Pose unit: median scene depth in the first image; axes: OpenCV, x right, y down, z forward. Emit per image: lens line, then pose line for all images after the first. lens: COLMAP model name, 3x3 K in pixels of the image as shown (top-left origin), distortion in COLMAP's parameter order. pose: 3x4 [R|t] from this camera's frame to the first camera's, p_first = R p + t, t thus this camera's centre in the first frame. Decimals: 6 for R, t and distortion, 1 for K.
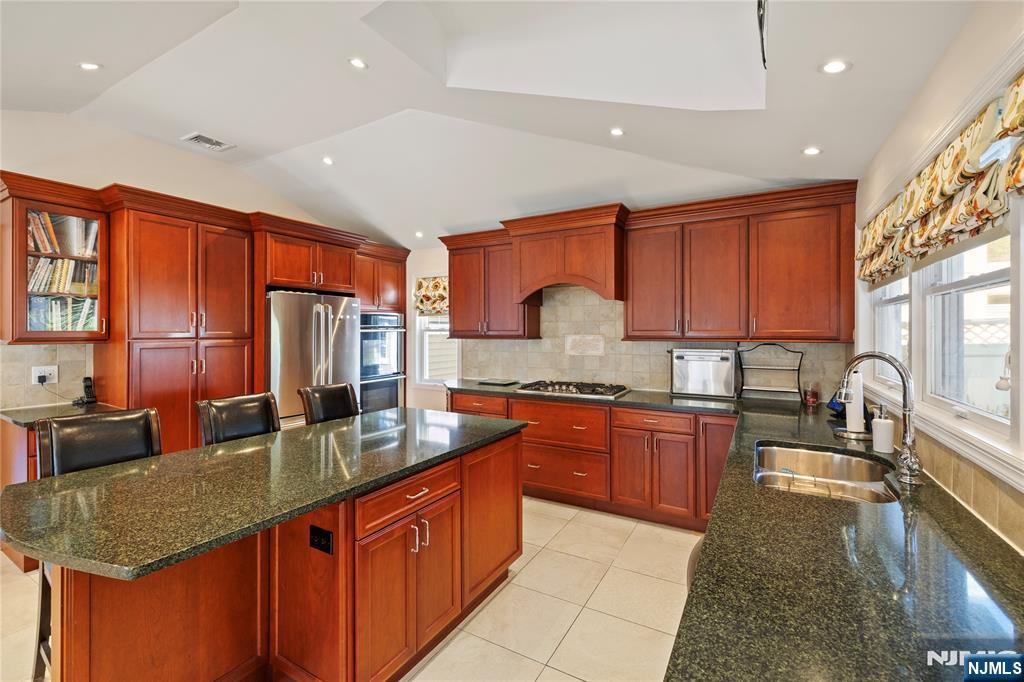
lens RADIAL K [[431.3, 0, 509.2], [0, 431.3, 331.8], [0, 0, 1]] dist [0.001857, 0.000057]
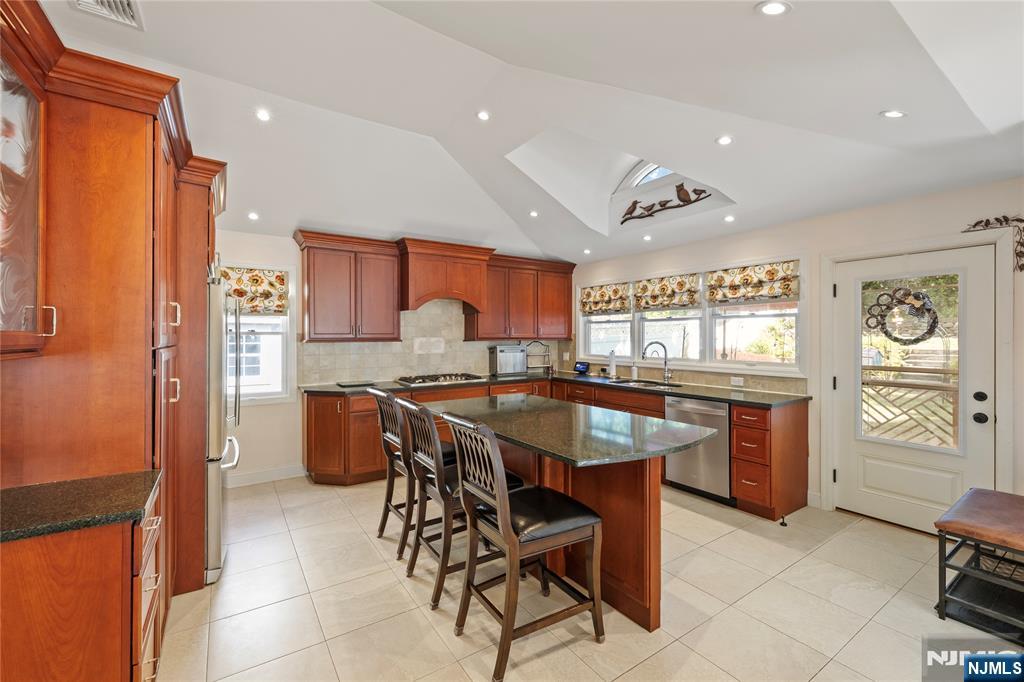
lens RADIAL K [[431.7, 0, 511.2], [0, 431.7, 337.0], [0, 0, 1]] dist [-0.000791, -0.000053]
pose [[0.437440, -0.002721, 0.899243, -1.039798], [0.001854, 0.999996, 0.002124, 0.004621], [-0.899245, 0.000738, 0.437444, 0.285256]]
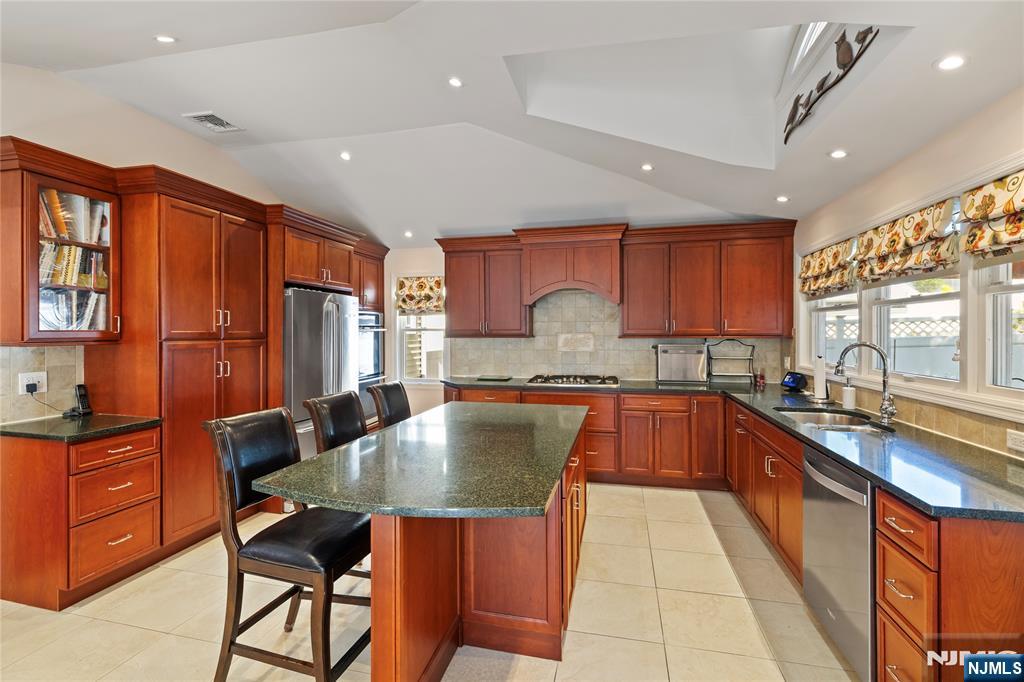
lens RADIAL K [[441.3, 0, 511.9], [0, 441.3, 333.9], [0, 0, 1]] dist [0.000757, 0.000503]
pose [[0.957244, -0.003851, 0.289257, -0.392545], [0.002698, 0.999987, 0.004383, 0.003379], [-0.289270, -0.003416, 0.957241, -0.075733]]
